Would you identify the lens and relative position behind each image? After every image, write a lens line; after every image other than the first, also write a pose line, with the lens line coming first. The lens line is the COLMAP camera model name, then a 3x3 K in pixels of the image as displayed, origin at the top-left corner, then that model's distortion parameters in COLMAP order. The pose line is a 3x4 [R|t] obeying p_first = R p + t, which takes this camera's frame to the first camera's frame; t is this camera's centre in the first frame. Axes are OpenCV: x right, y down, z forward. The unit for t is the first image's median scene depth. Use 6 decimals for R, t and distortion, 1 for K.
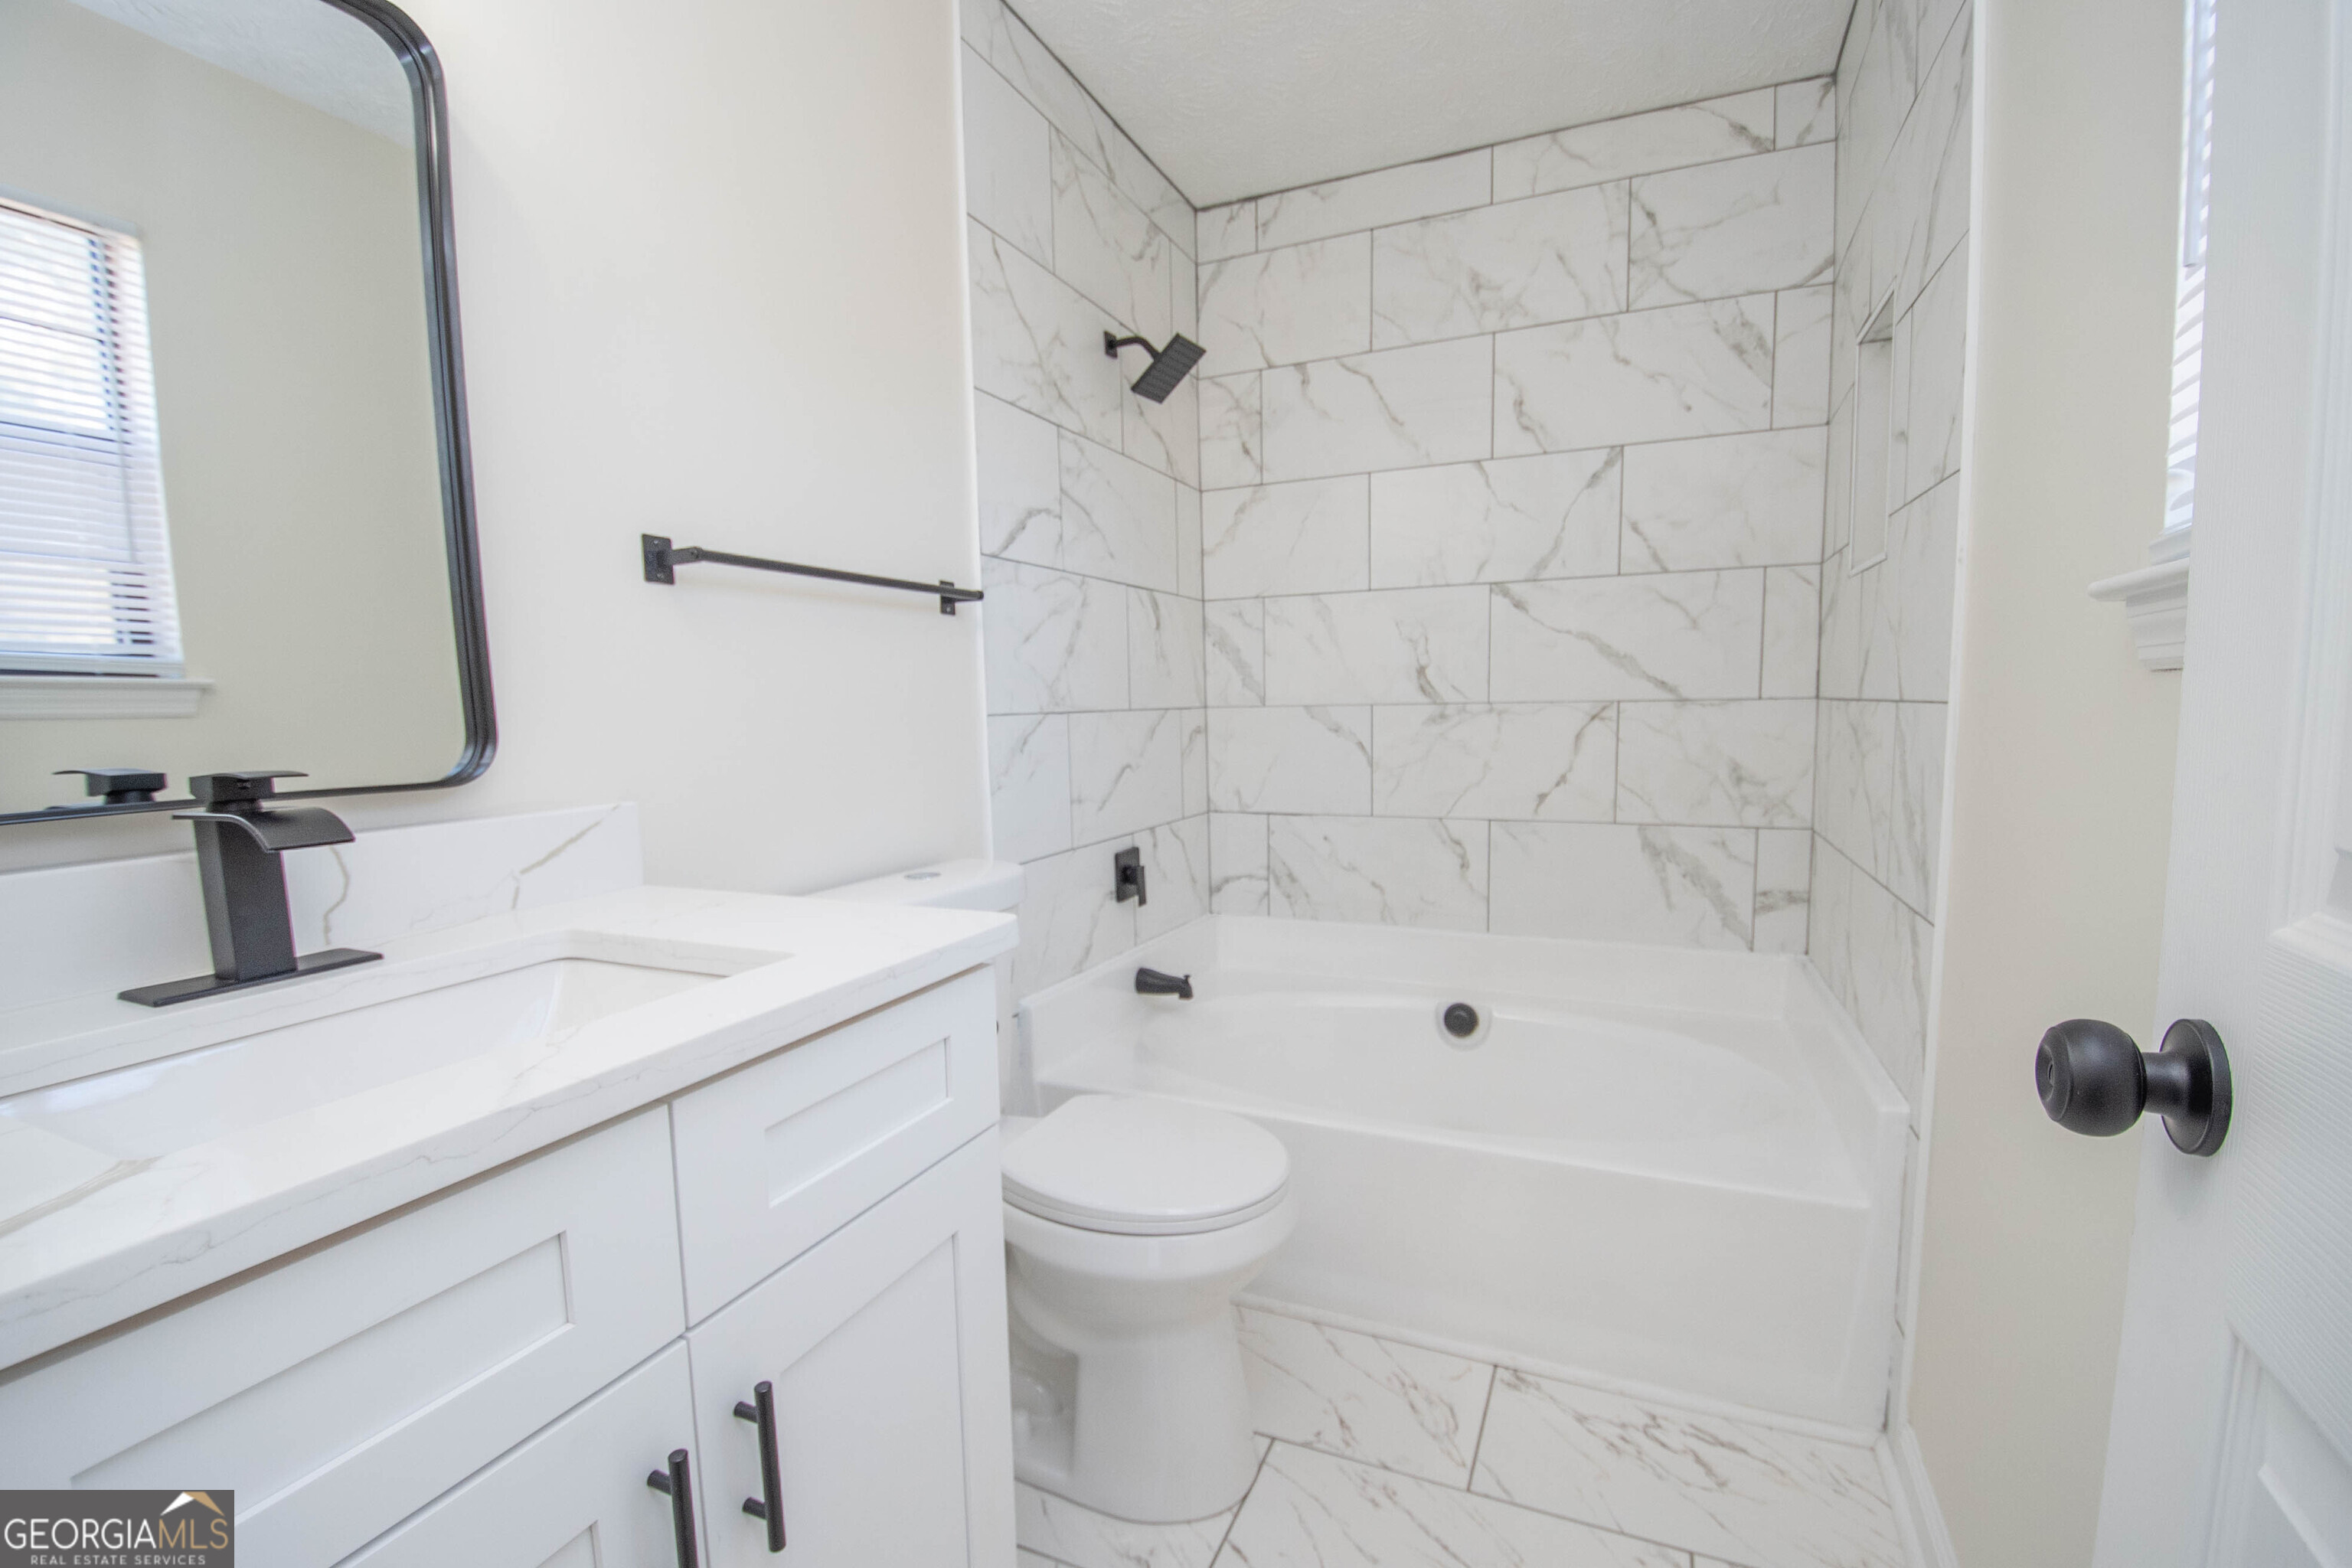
lens RADIAL K [[1031.3, 0, 1180.6], [0, 1031.3, 806.4], [0, 0, 1]] dist [0.018509, -0.026989]
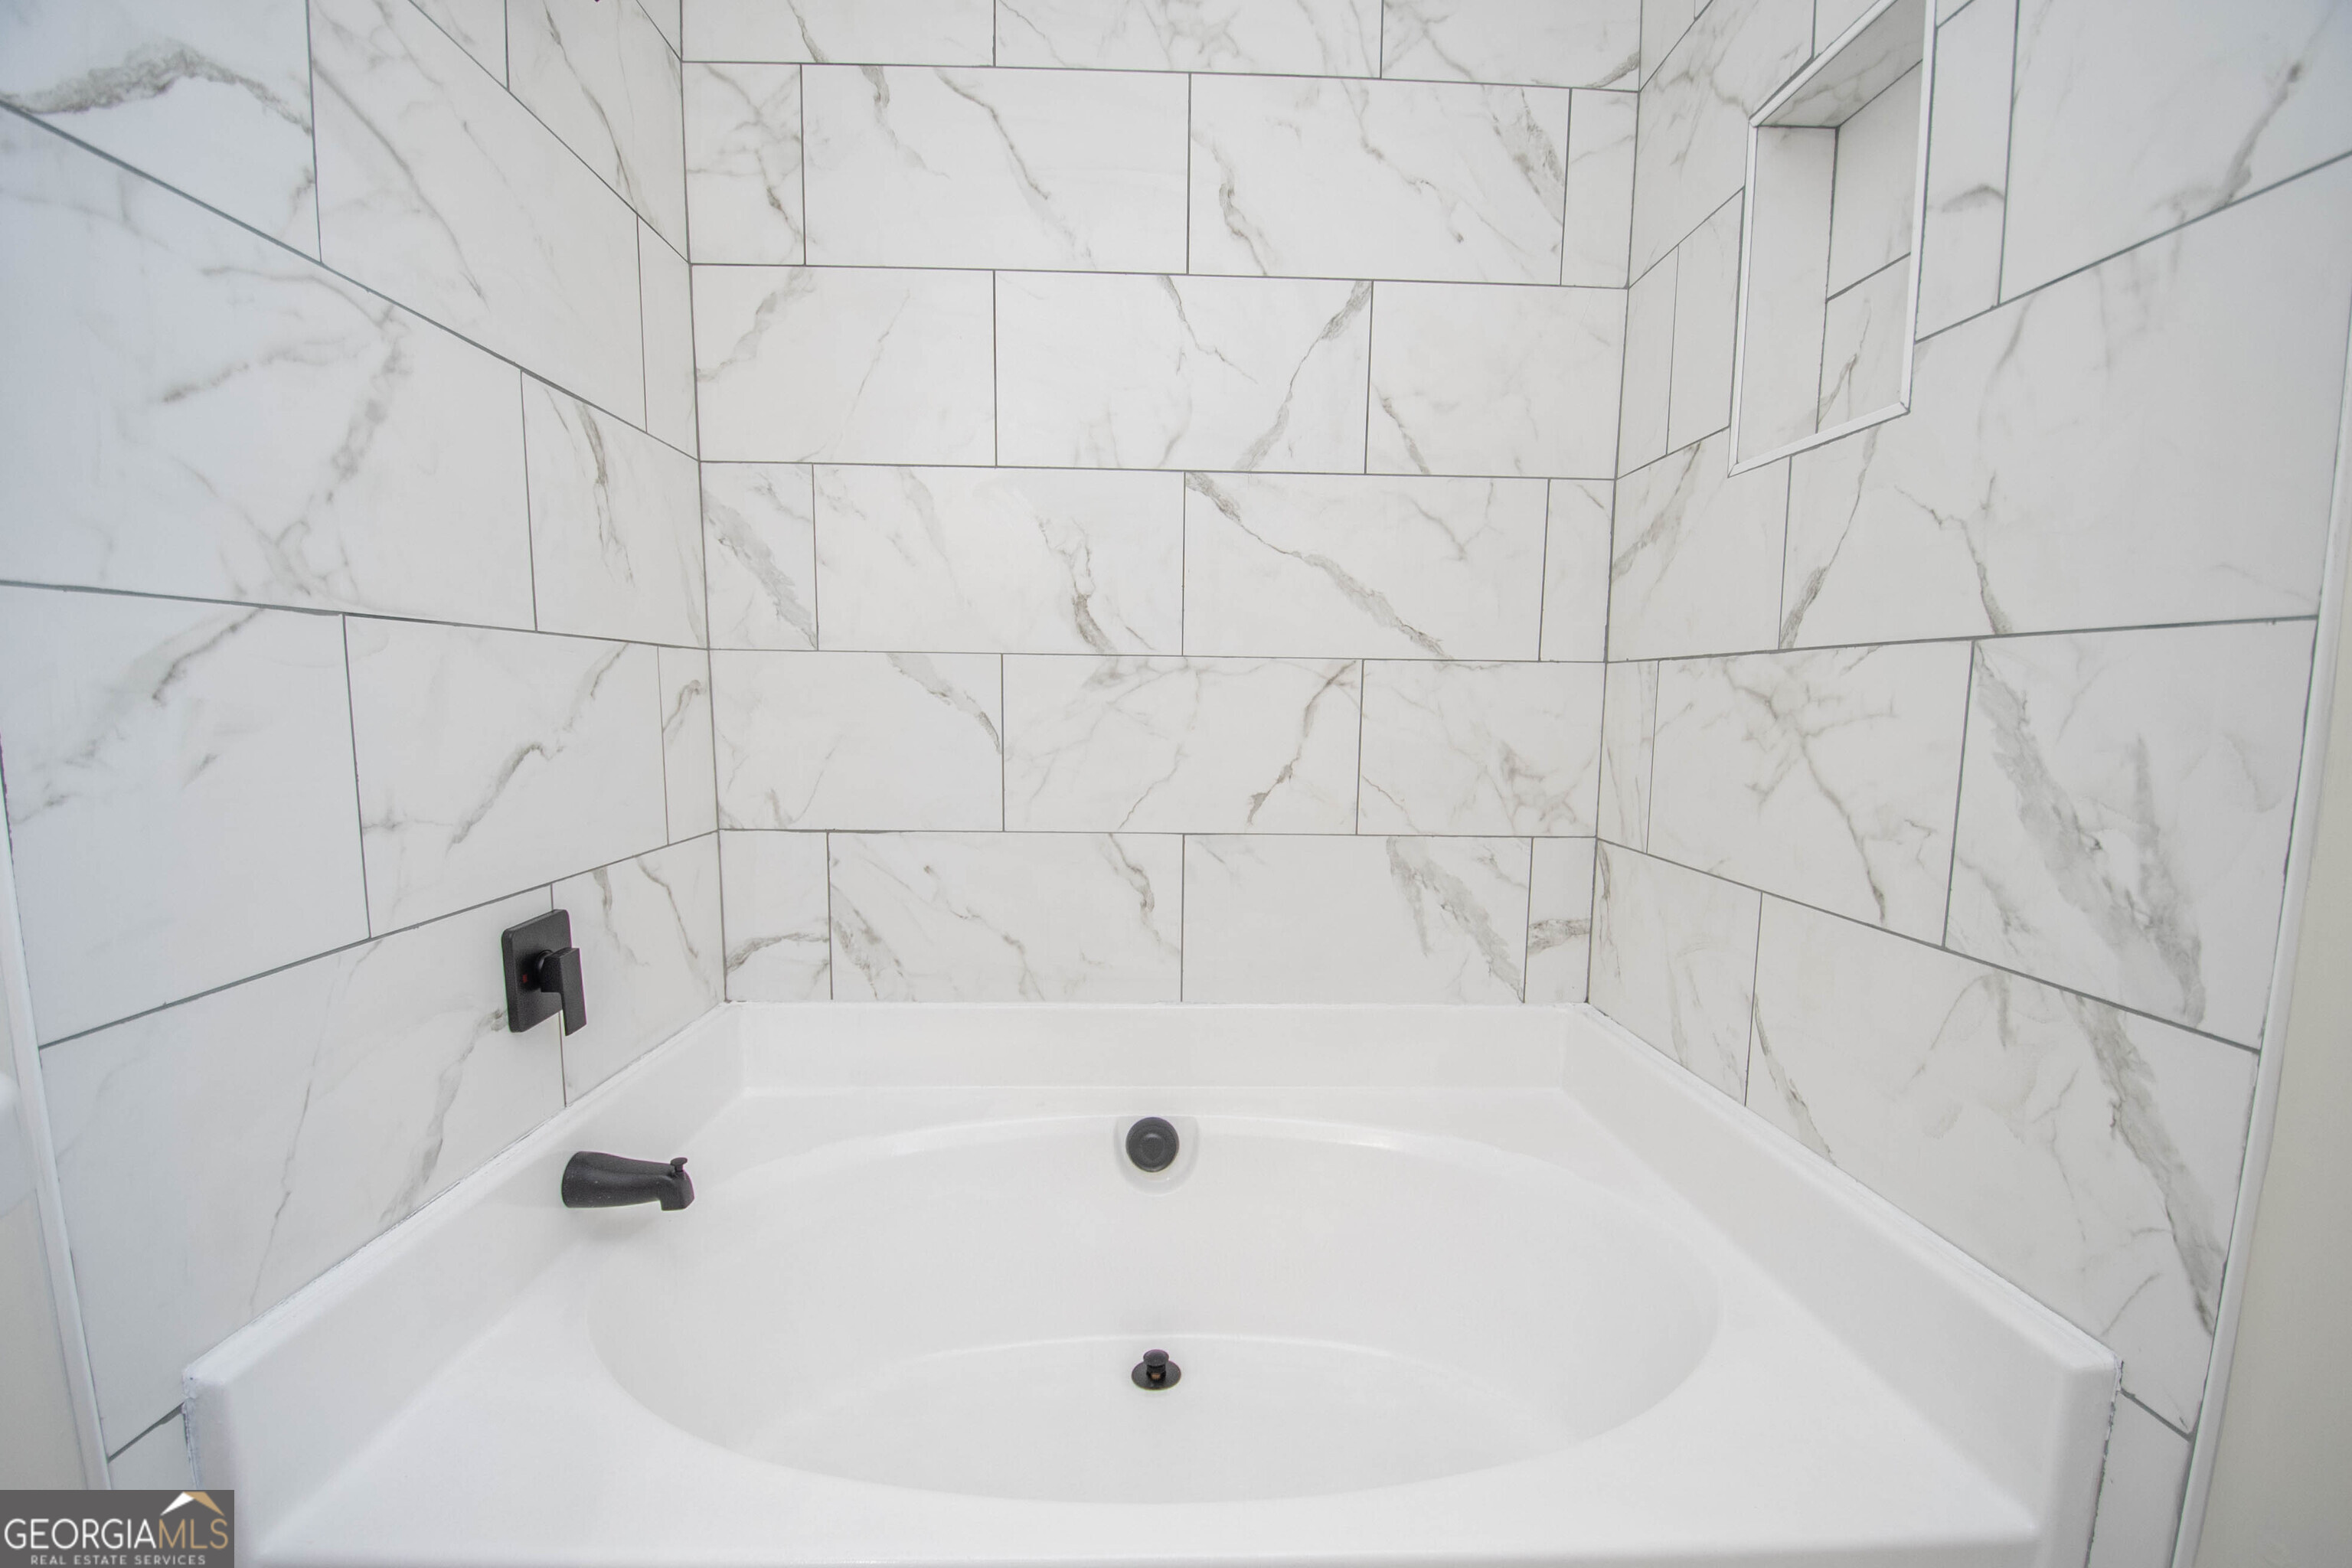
lens RADIAL K [[1019.4, 0, 1177.5], [0, 1019.4, 819.1], [0, 0, 1]] dist [0.014698, -0.025617]
pose [[0.901263, -0.022443, 0.432691, 0.013236], [0.015240, 0.999682, 0.020110, -0.010304], [-0.433004, -0.011530, 0.901318, 0.430877]]
